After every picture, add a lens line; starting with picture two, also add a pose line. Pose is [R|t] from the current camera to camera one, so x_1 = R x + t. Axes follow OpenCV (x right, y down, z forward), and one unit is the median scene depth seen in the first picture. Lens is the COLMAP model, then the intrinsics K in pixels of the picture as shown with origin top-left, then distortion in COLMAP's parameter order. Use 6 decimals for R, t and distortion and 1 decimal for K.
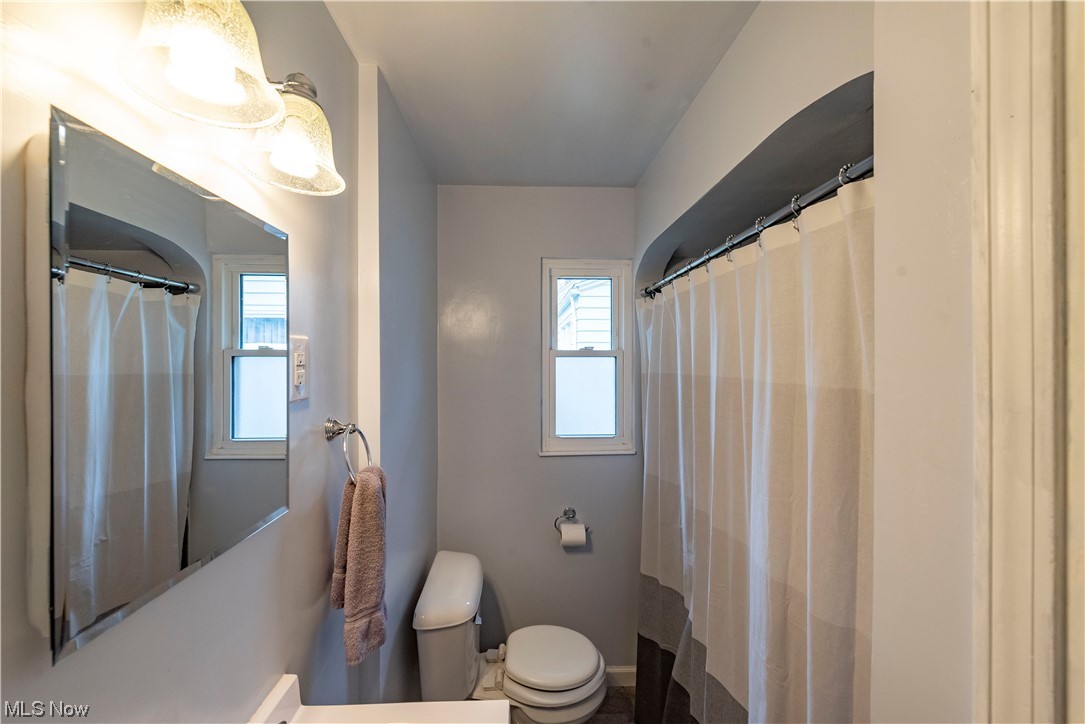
lens RADIAL K [[437.3, 0, 540.9], [0, 437.3, 361.7], [0, 0, 1]] dist [0.002282, -0.001163]
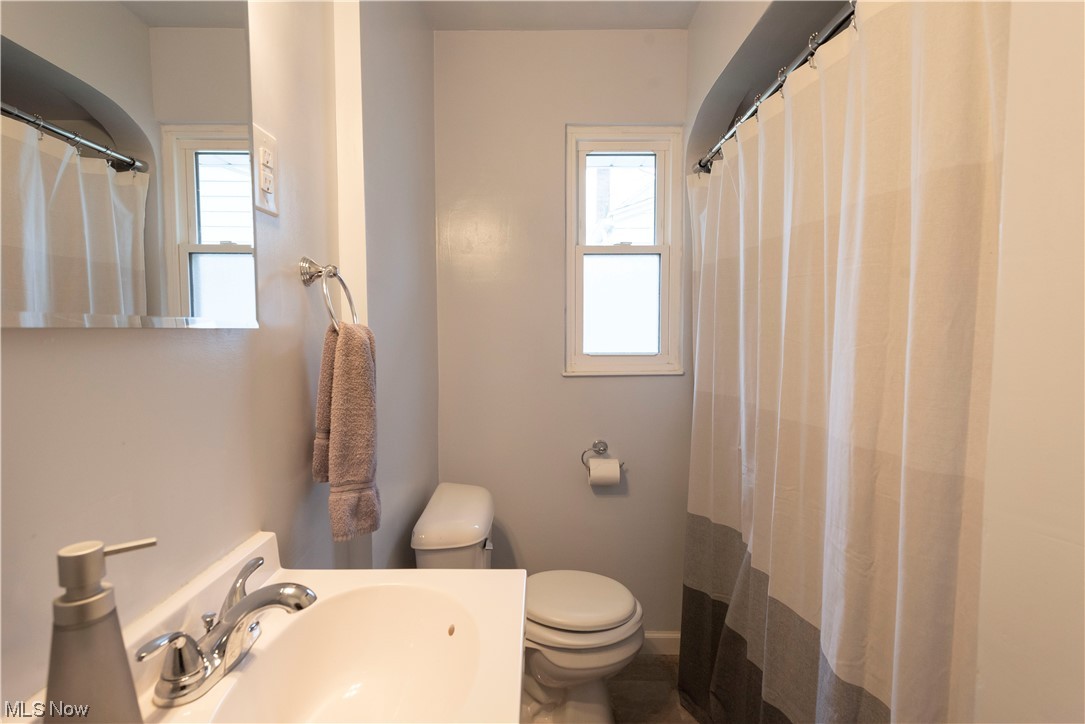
lens RADIAL K [[543.1, 0, 539.4], [0, 543.1, 366.0], [0, 0, 1]] dist [0.003084, -0.004911]
pose [[0.998927, 0.001386, -0.046283, -0.000499], [0.001319, 0.998294, 0.058366, 0.189692], [0.046285, -0.058364, 0.997222, 0.000147]]
